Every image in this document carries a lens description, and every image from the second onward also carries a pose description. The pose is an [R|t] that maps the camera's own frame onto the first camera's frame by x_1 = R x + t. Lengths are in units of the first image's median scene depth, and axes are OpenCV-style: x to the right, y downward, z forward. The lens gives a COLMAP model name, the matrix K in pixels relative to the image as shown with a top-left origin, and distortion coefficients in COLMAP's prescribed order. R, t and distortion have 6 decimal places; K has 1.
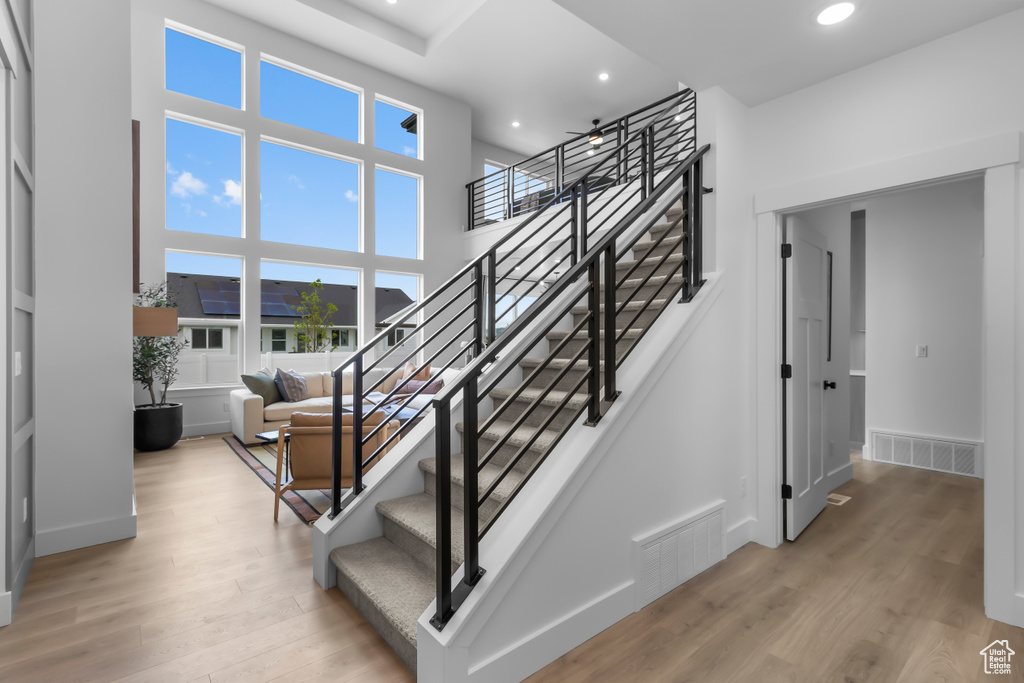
lens RADIAL K [[473.1, 0, 517.9], [0, 473.1, 337.3], [0, 0, 1]] dist [0.005790, -0.000276]
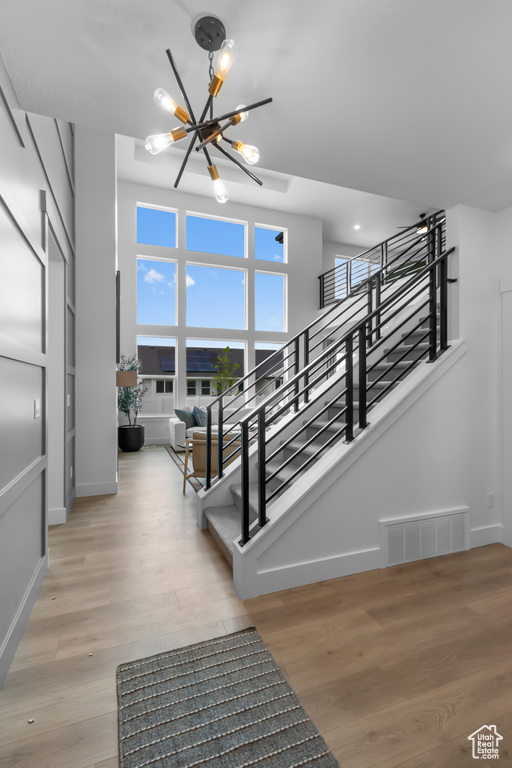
lens RADIAL K [[354.8, 0, 253.3], [0, 354.8, 382.0], [0, 0, 1]] dist [0.005790, -0.000276]
pose [[0.943297, -0.006326, -0.331889, 0.181990], [0.003241, 0.999946, -0.009850, -0.005648], [0.331933, 0.008216, 0.943267, -0.158343]]
